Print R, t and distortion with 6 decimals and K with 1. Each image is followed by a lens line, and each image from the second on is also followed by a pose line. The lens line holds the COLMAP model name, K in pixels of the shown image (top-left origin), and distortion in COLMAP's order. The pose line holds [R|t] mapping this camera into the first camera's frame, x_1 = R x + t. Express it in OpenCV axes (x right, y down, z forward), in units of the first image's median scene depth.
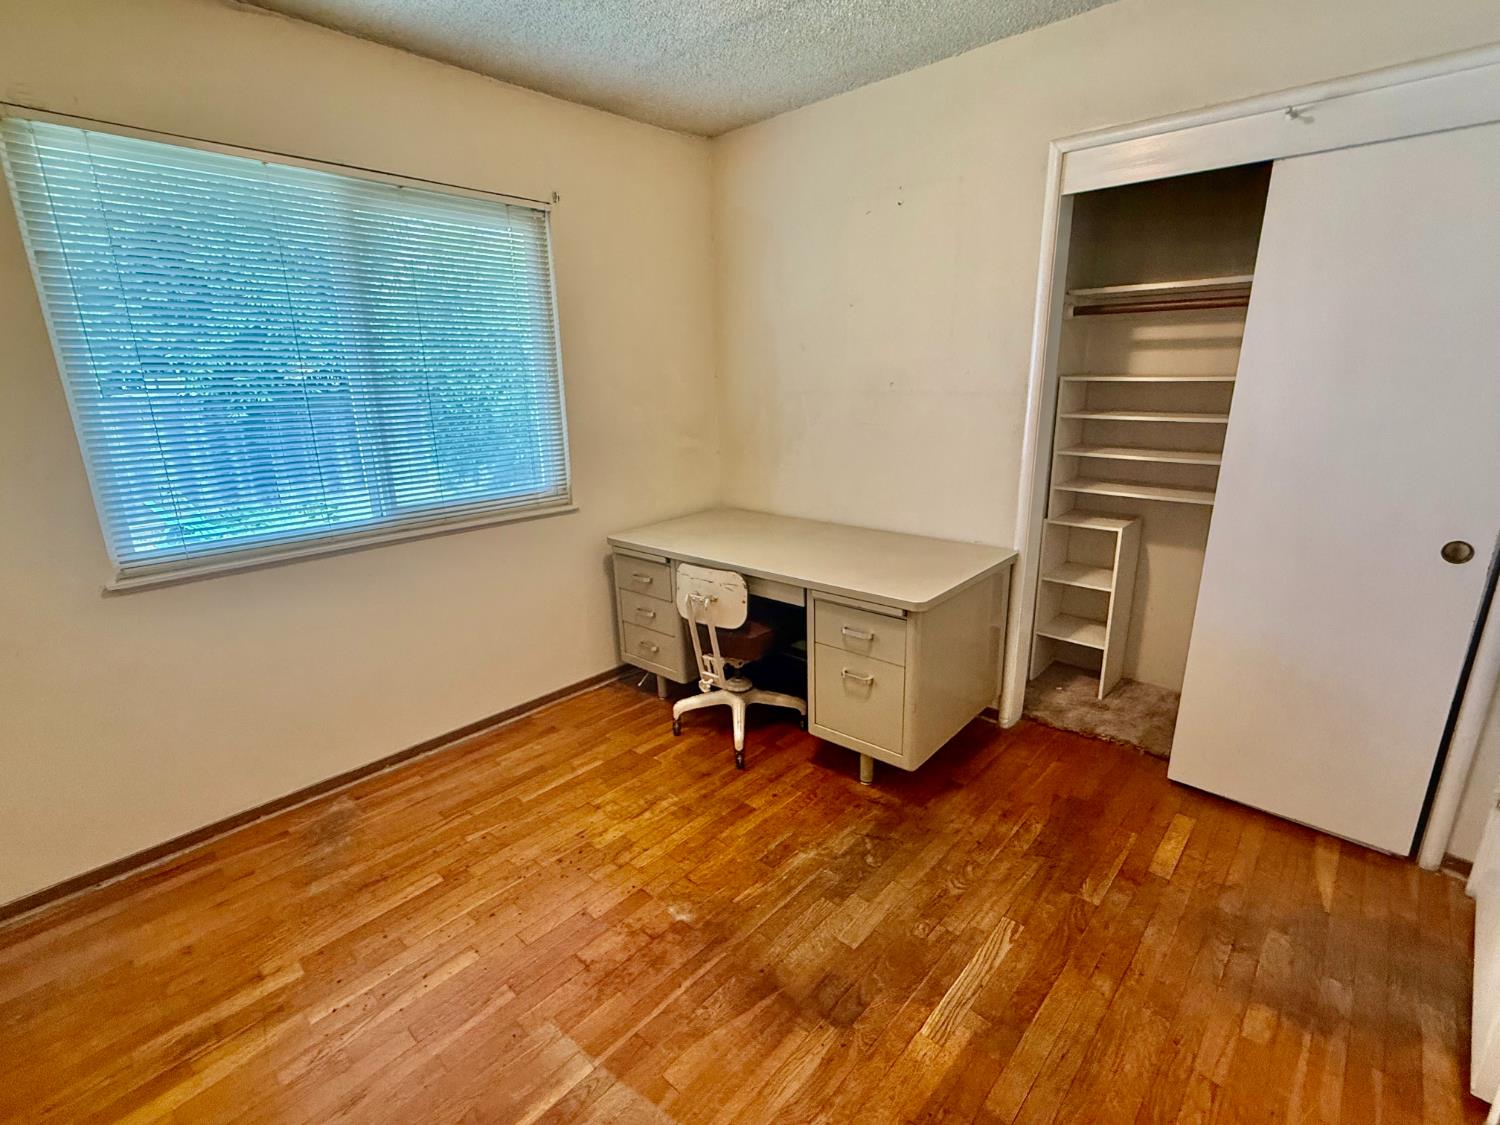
lens RADIAL K [[694.7, 0, 754.4], [0, 694.7, 566.7], [0, 0, 1]] dist [-0.004245, -0.000805]
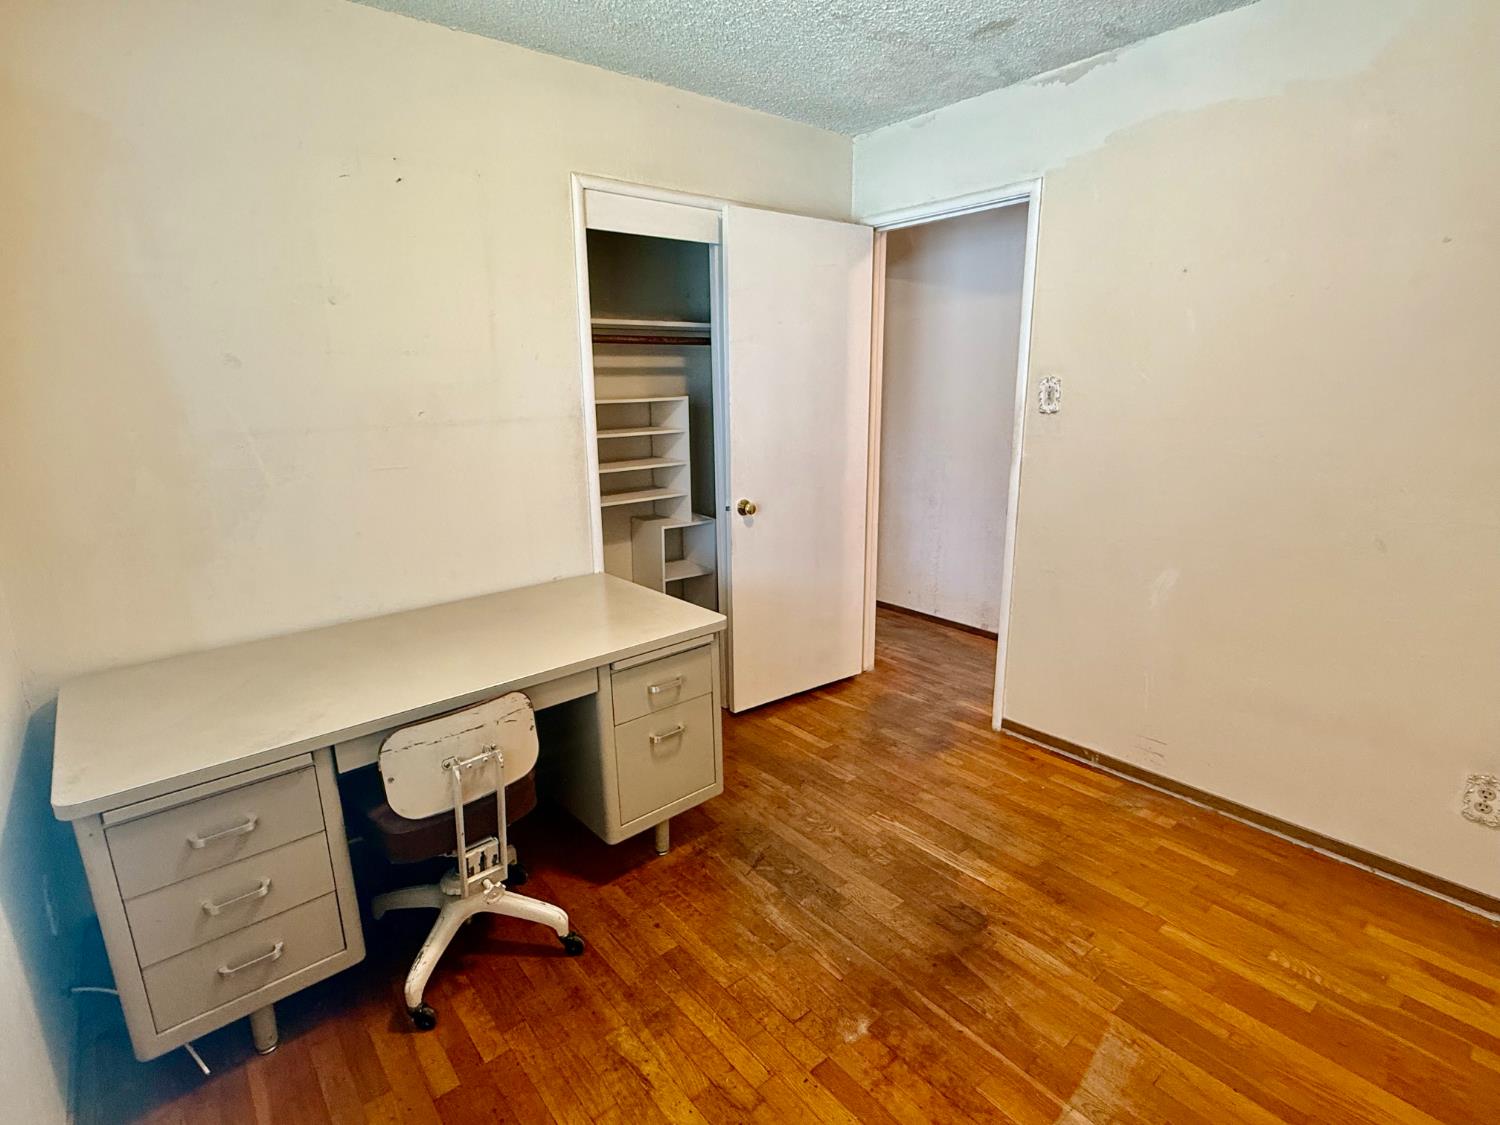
lens RADIAL K [[755.6, 0, 753.1], [0, 755.6, 564.5], [0, 0, 1]] dist [-0.000727, 0.000171]
pose [[0.143911, -0.219881, 0.964853, -0.866893], [0.281271, 0.943878, 0.173148, -0.218556], [-0.948776, 0.246467, 0.197681, 0.788687]]
